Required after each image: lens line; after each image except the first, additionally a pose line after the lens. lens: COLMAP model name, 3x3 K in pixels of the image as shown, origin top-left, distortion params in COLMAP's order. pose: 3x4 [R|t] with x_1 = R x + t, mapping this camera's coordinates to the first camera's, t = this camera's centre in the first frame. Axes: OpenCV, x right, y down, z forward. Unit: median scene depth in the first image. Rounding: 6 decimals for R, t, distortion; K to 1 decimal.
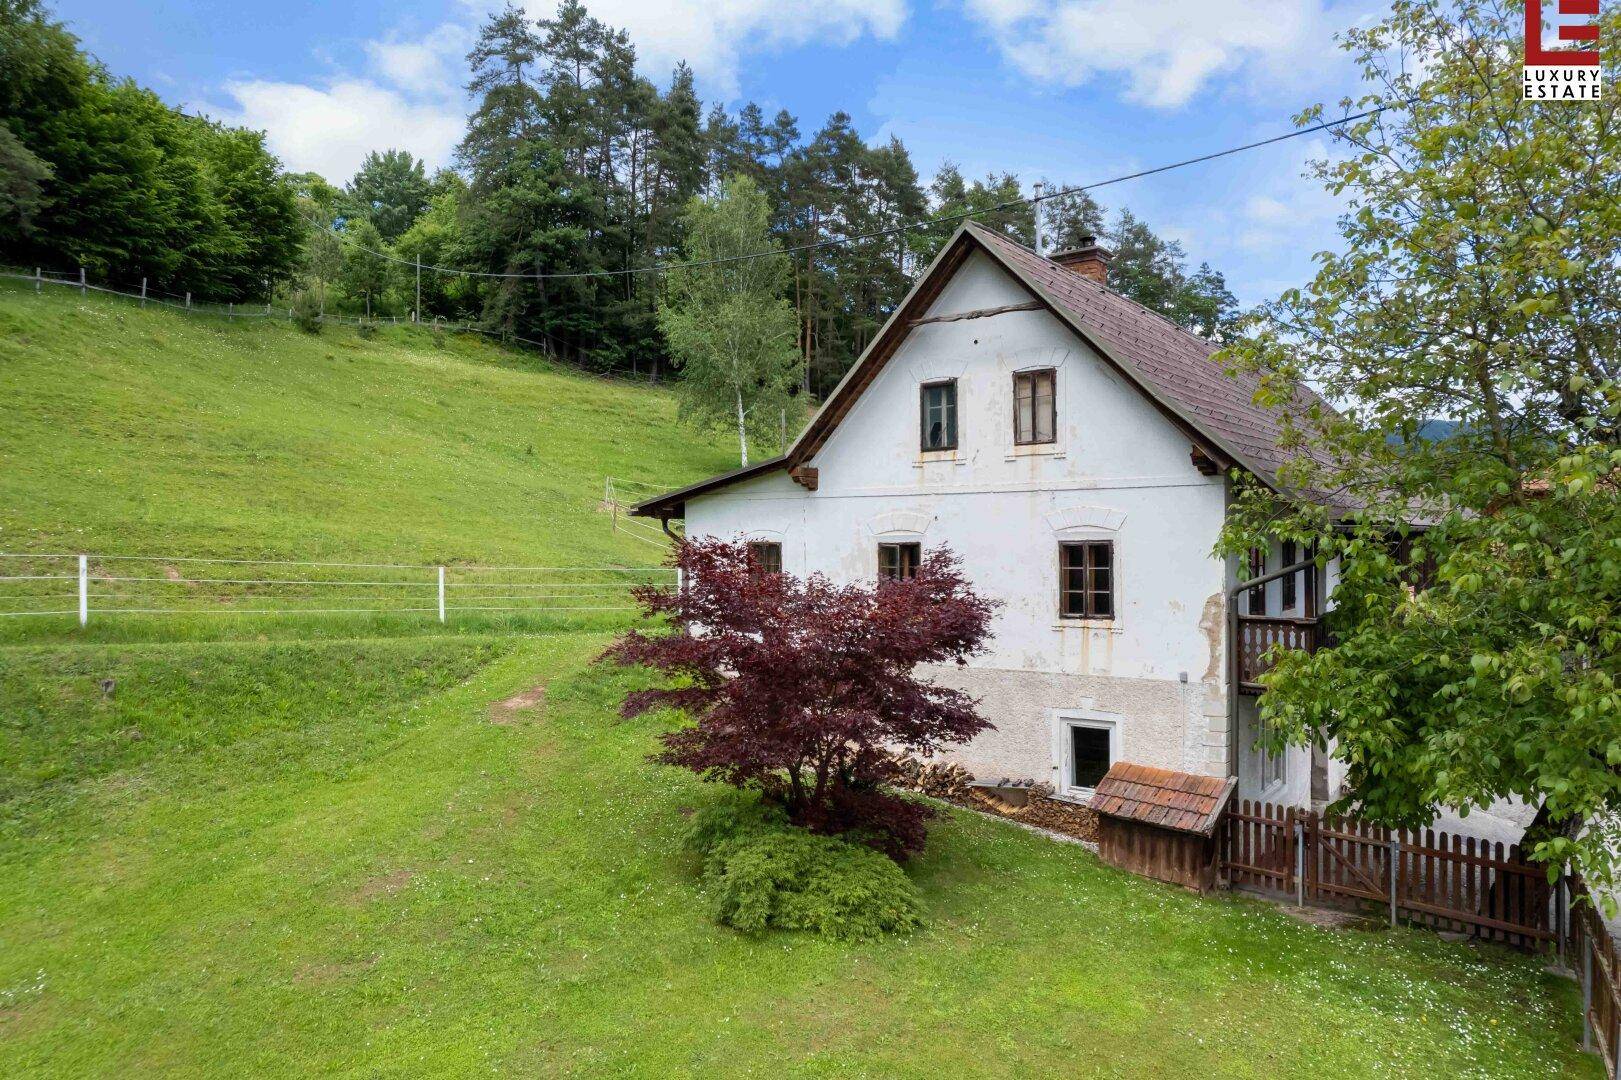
lens RADIAL K [[1038.8, 0, 810.5], [0, 1038.8, 540.0], [0, 0, 1]] dist [-0.081730, 0.077849]
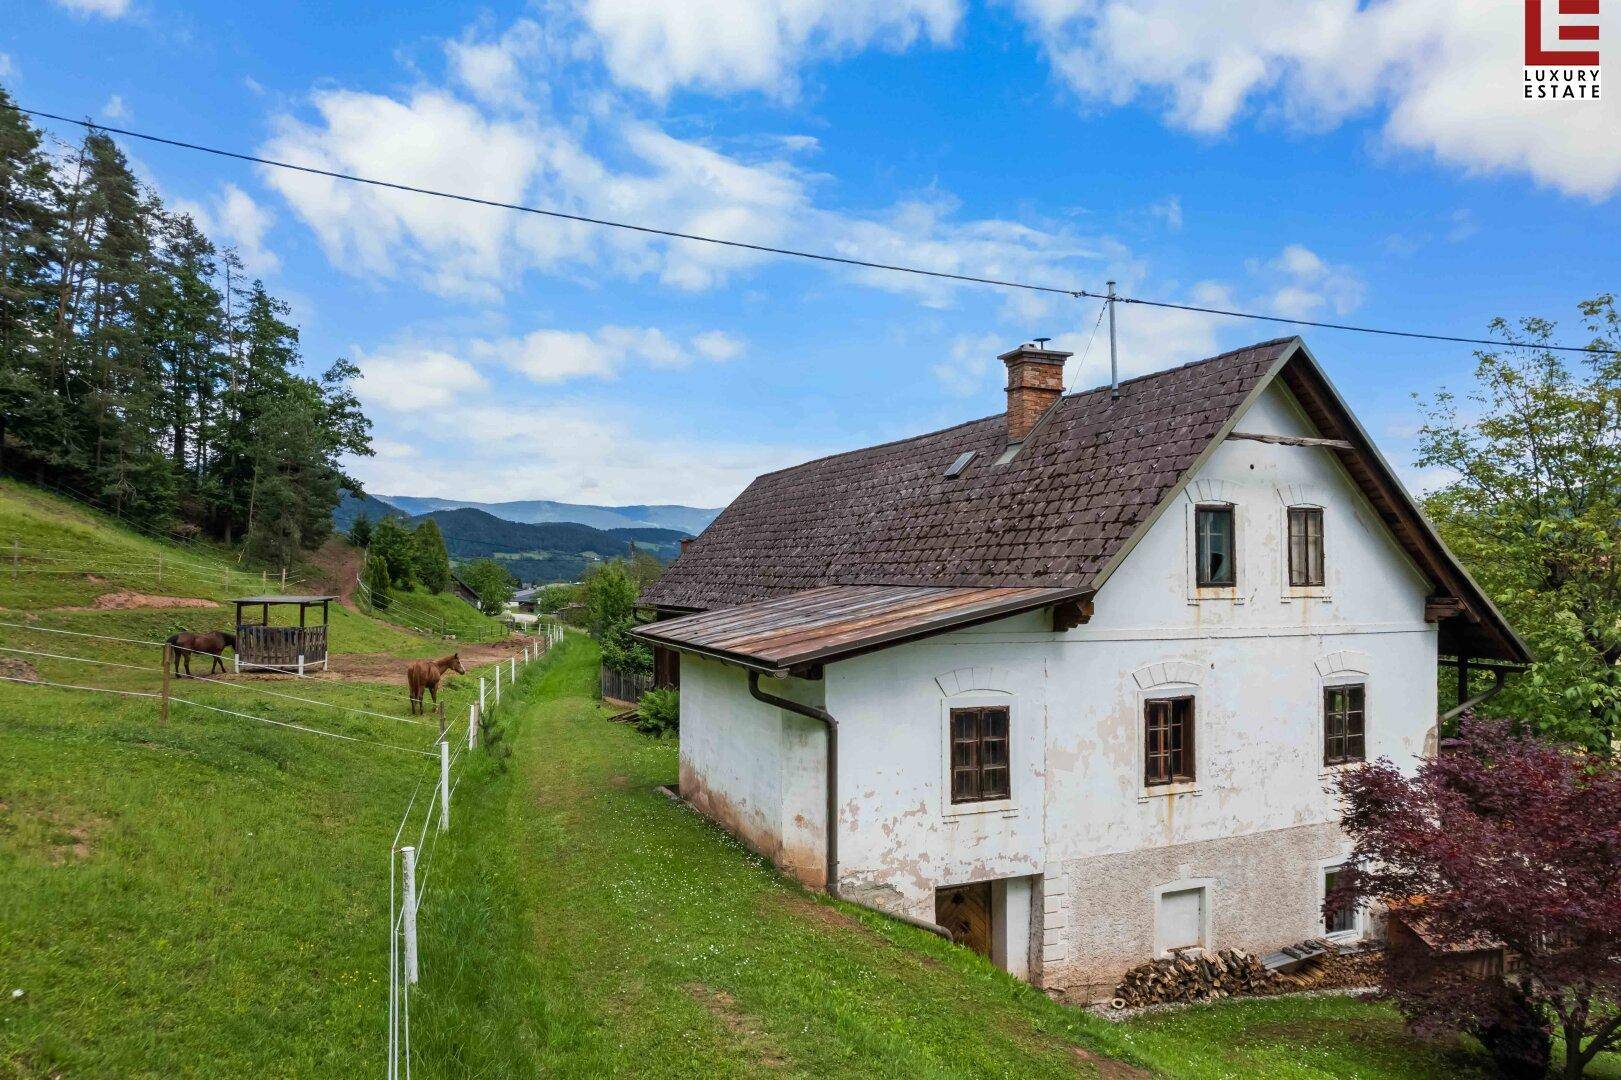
lens RADIAL K [[1049.8, 0, 813.6], [0, 1049.8, 557.5], [0, 0, 1]] dist [-0.080375, 0.069179]
pose [[0.495048, 0.020439, 0.868625, -0.795110], [-0.004218, 0.999768, -0.021121, -0.092053], [-0.868855, 0.006792, 0.495019, 0.877724]]
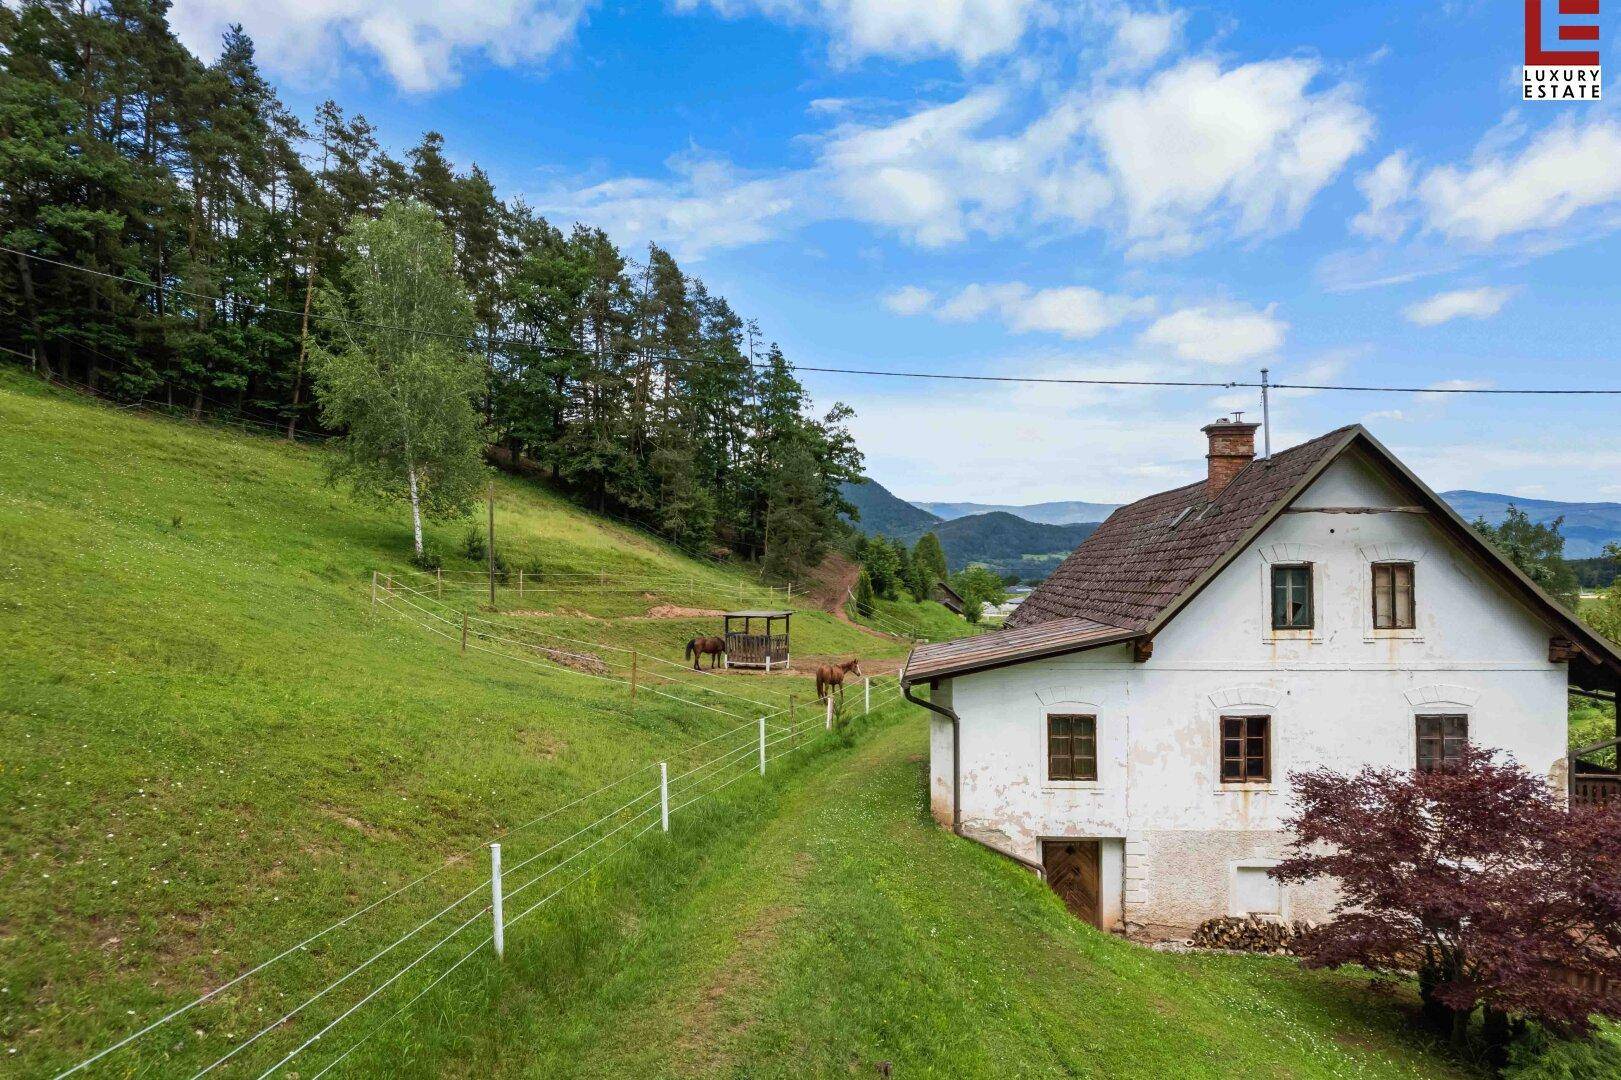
lens RADIAL K [[1048.2, 0, 814.4], [0, 1048.2, 579.5], [0, 0, 1]] dist [-0.088153, 0.080611]
pose [[0.848833, -0.001428, 0.528658, -0.866704], [0.001708, 0.999999, -0.000042, -0.140242], [-0.528658, 0.000938, 0.848835, 0.364847]]
